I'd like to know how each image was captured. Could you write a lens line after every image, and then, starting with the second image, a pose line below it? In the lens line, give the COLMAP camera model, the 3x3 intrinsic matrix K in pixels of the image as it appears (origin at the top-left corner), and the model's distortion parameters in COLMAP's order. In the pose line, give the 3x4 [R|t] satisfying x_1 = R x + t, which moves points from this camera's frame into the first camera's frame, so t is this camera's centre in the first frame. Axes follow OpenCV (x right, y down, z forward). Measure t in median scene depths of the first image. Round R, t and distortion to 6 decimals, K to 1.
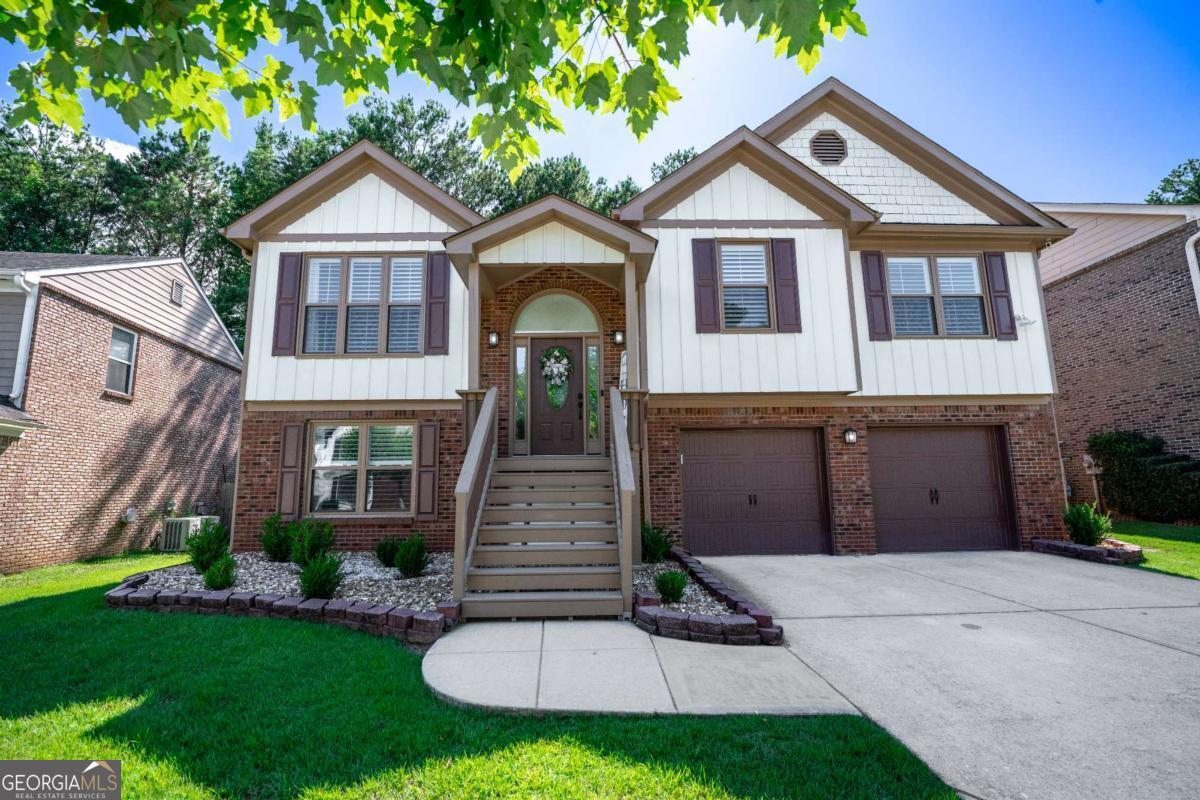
lens RADIAL K [[532.7, 0, 600.0], [0, 532.7, 400.0], [0, 0, 1]] dist [-0.016585, -0.000648]
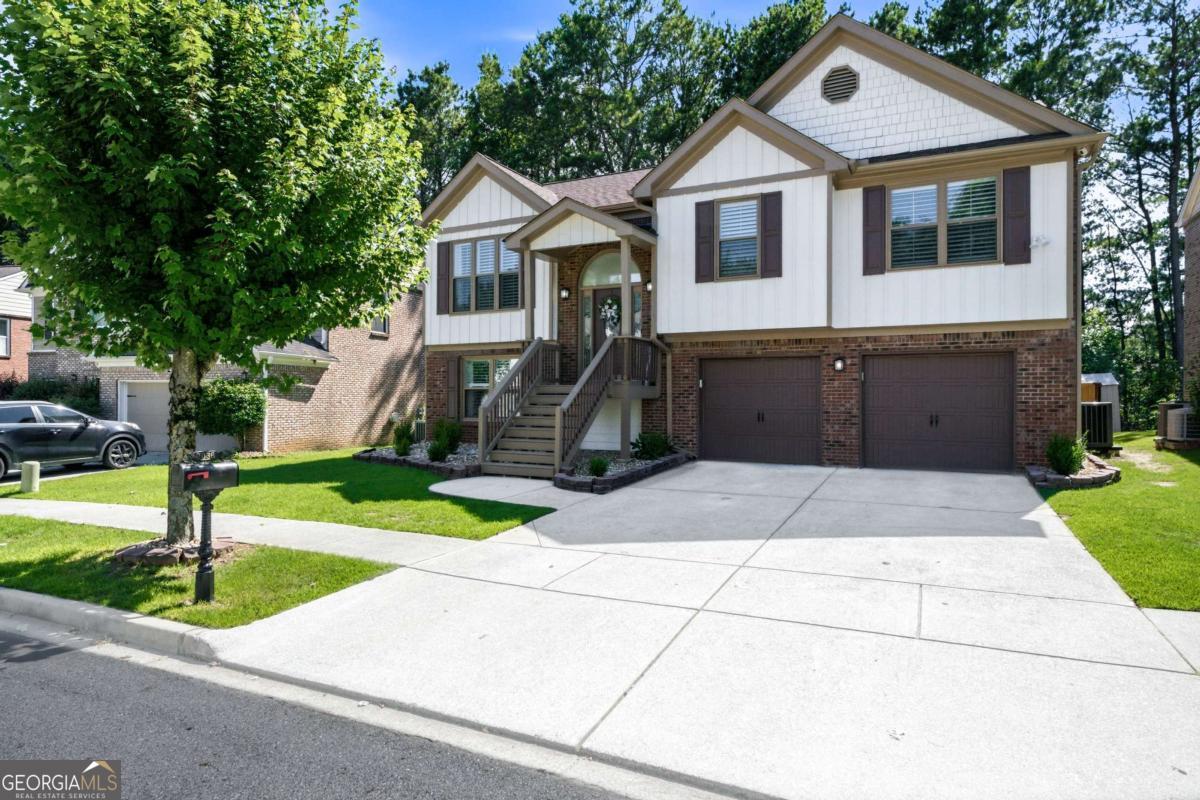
lens RADIAL K [[684.2, 0, 603.6], [0, 684.2, 383.8], [0, 0, 1]] dist [-0.005038, -0.000116]
pose [[0.878486, 0.005962, -0.477730, 0.720999], [0.060621, 0.990449, 0.123835, -0.099389], [0.473906, -0.137748, 0.869735, -0.494577]]
